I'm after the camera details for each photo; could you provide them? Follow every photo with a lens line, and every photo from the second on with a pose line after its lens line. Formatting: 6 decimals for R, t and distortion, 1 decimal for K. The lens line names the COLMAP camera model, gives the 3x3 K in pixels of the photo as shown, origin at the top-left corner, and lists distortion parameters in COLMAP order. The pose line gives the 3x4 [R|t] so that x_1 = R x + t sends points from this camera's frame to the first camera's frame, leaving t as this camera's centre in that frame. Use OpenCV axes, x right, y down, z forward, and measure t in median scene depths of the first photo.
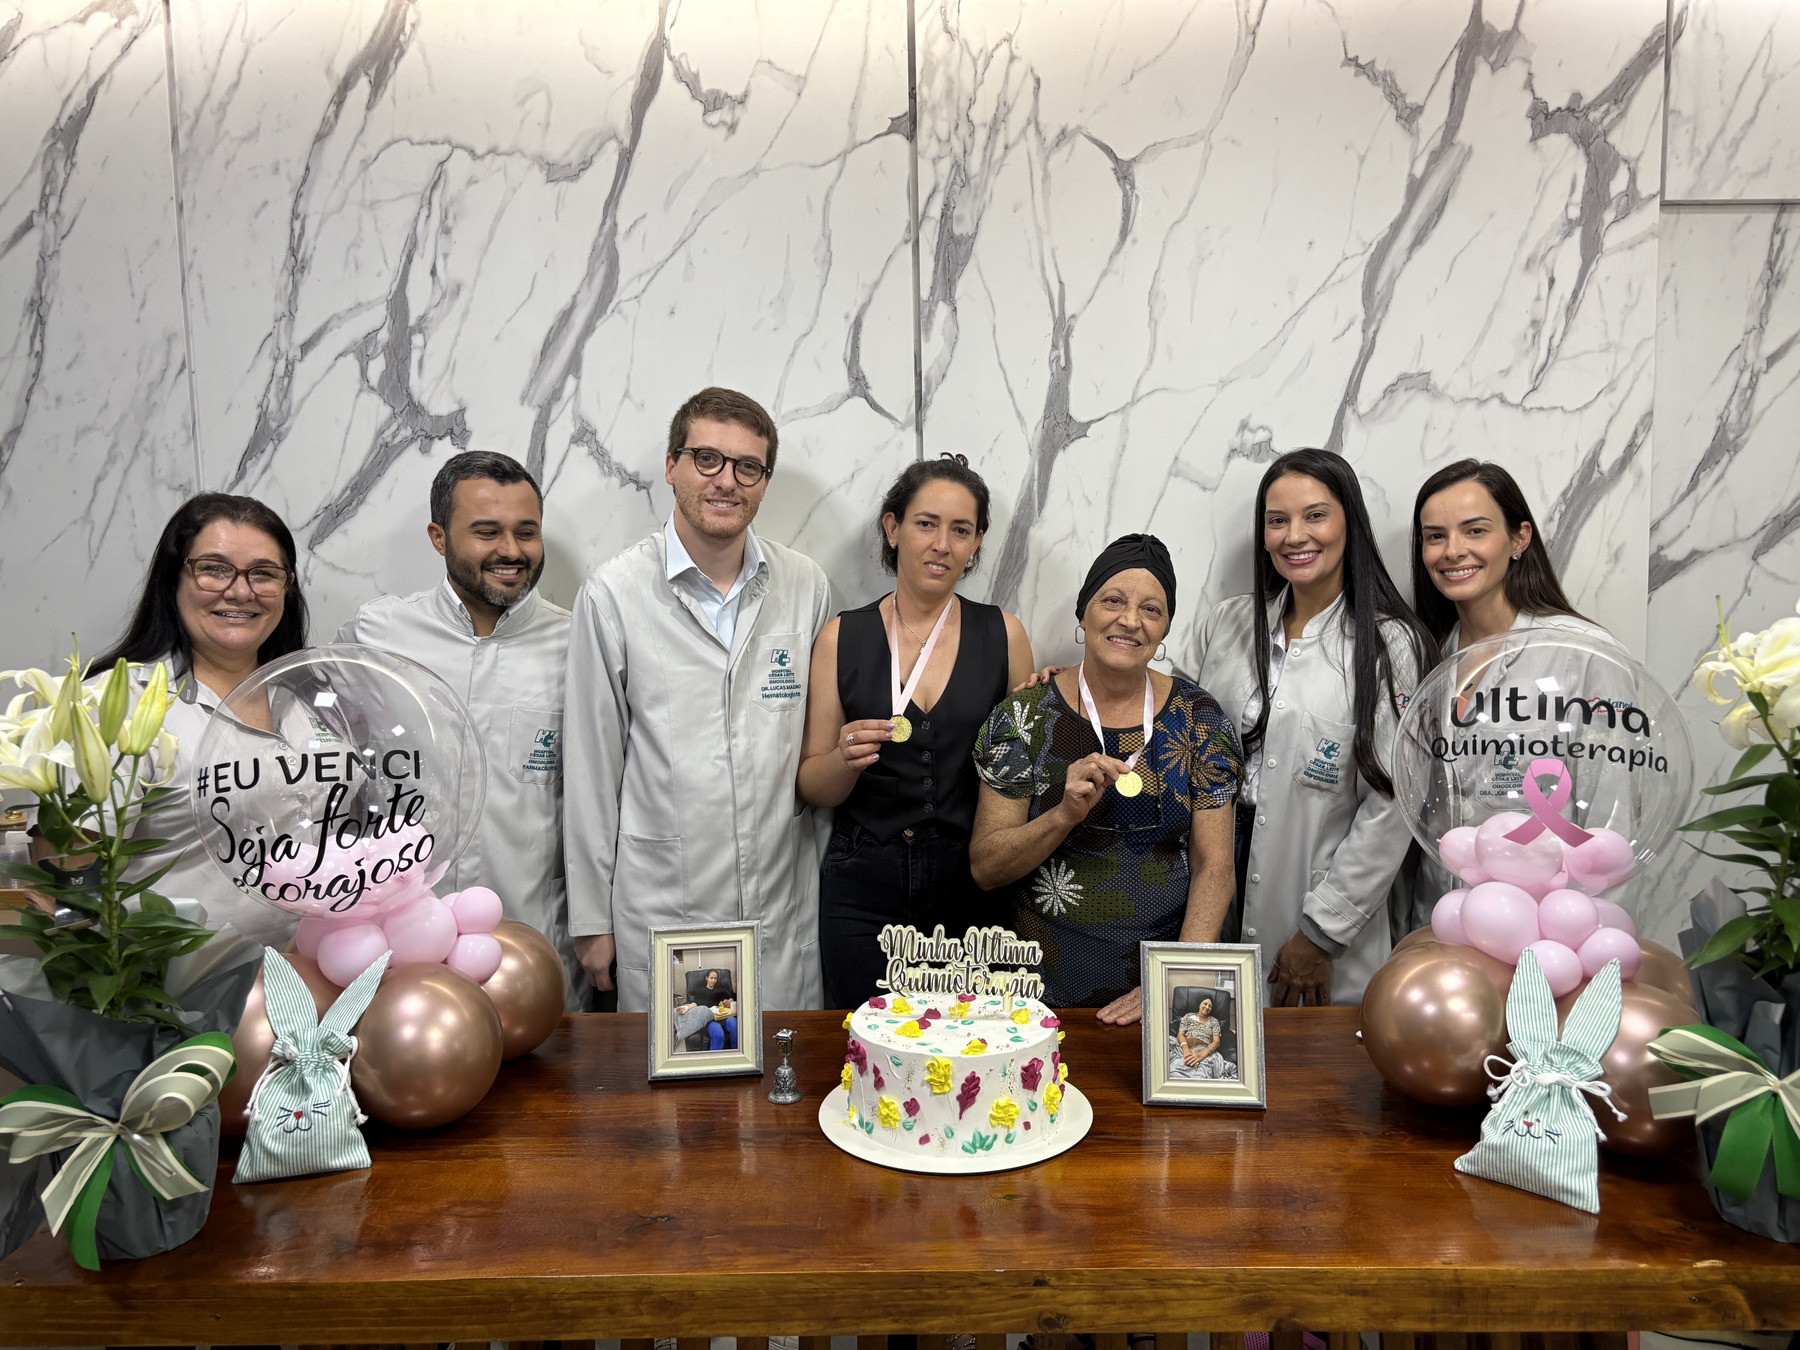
lens RADIAL K [[1375.6, 0, 930.5], [0, 1375.6, 700.4], [0, 0, 1]] dist [0.016950, -0.011206]
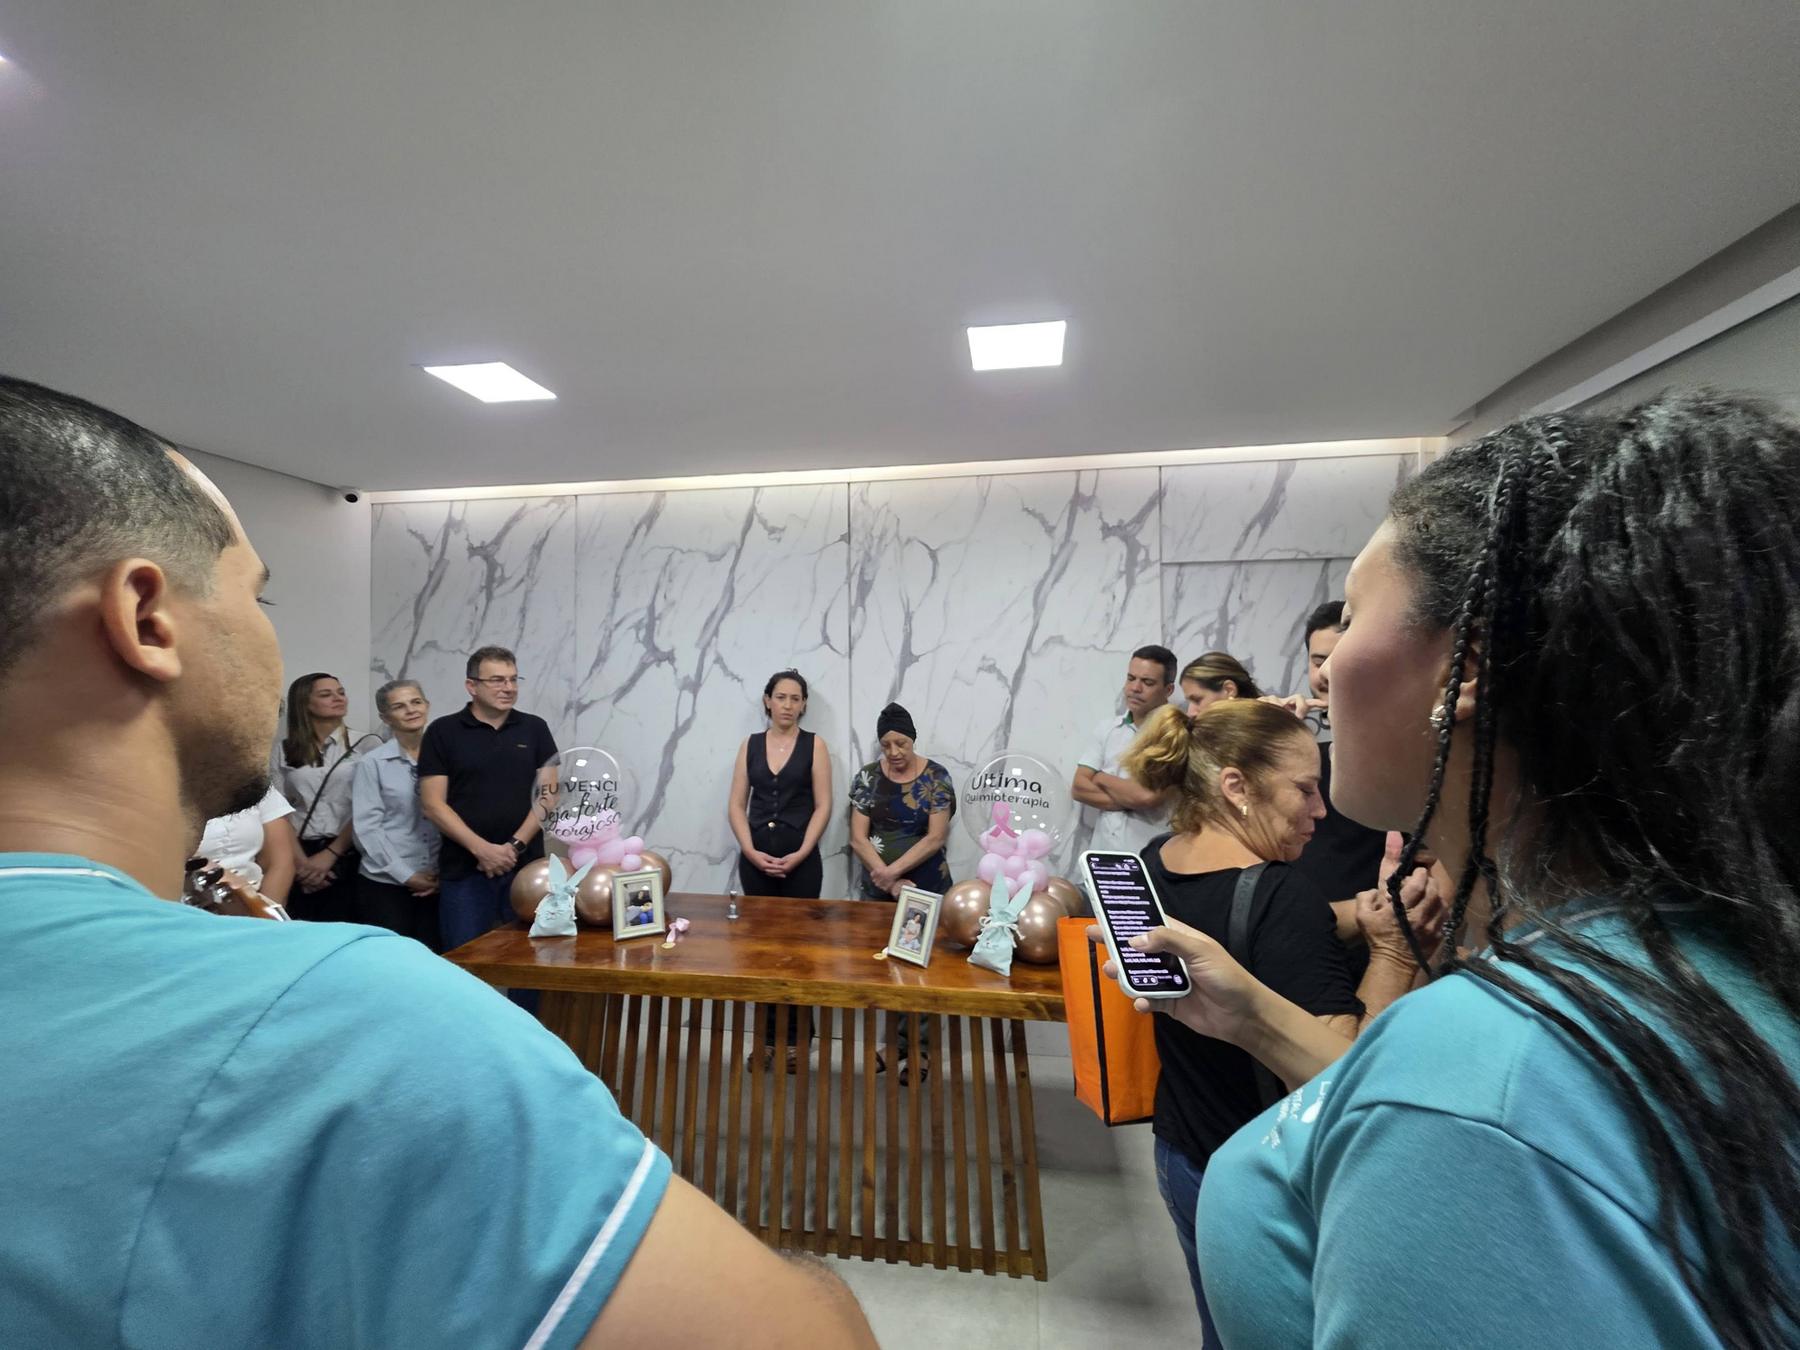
lens RADIAL K [[739.7, 0, 925.8], [0, 739.7, 689.7], [0, 0, 1]] dist [0.000062, 0.001326]
pose [[0.989705, 0.009580, -0.142802, 0.316008], [-0.026082, 0.993123, -0.114137, 0.003766], [0.140727, 0.116686, 0.983148, -0.258307]]
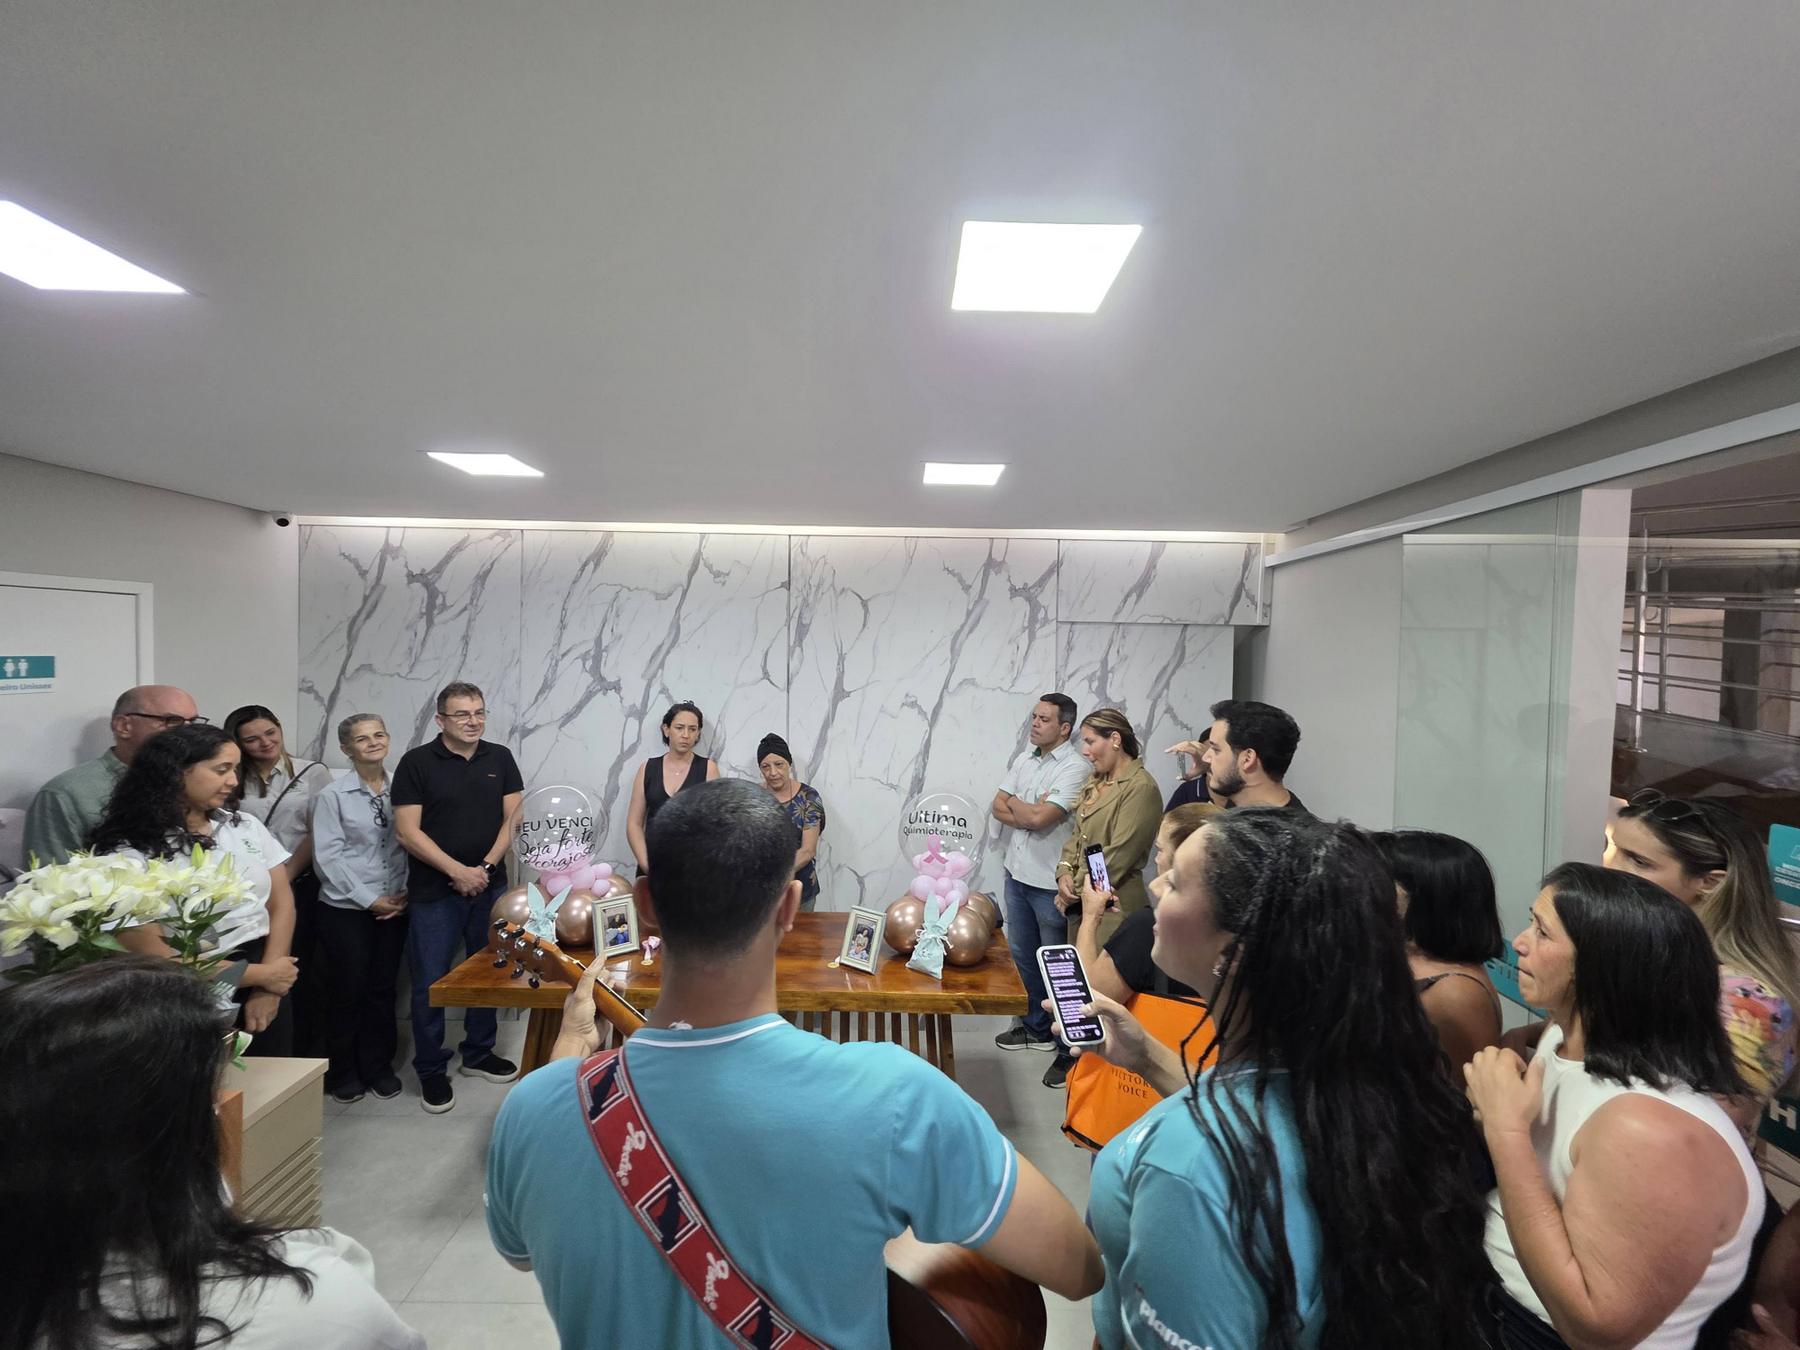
lens RADIAL K [[739.7, 0, 923.2], [0, 739.7, 681.0], [0, 0, 1]] dist [0.000062, 0.001326]
pose [[0.999297, 0.032639, 0.018463, 0.235188], [-0.030874, 0.995559, -0.088935, -0.099350], [-0.021284, 0.088302, 0.995866, -0.471260]]
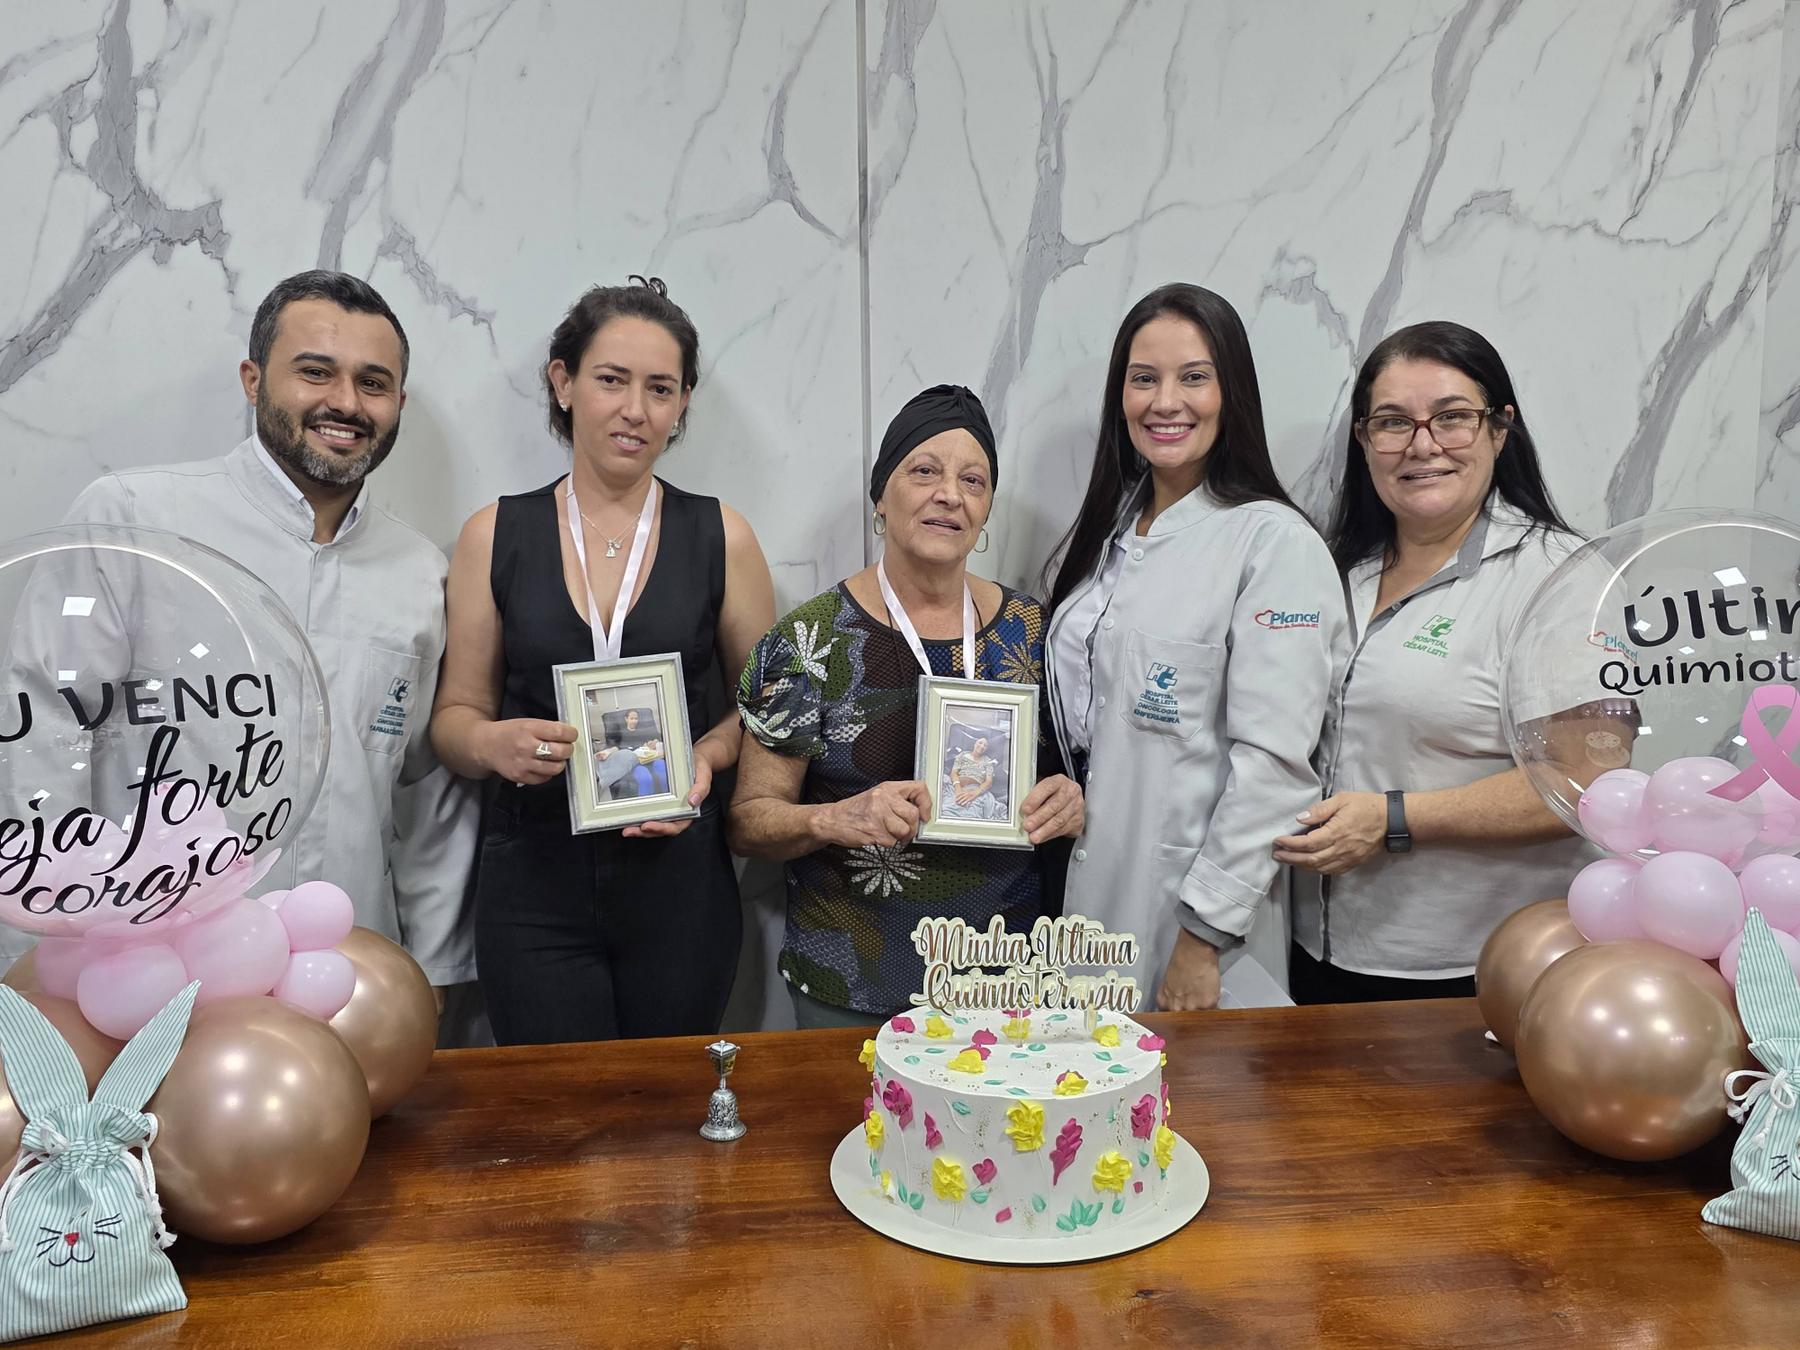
lens RADIAL K [[1606.3, 0, 922.7], [0, 1606.3, 700.4], [0, 0, 1]] dist [0.035985, -0.035104]
pose [[0.989592, -0.014277, 0.143189, -0.107390], [0.007859, 0.998943, 0.045288, 0.008382], [-0.143684, -0.043691, 0.988659, 0.124924]]
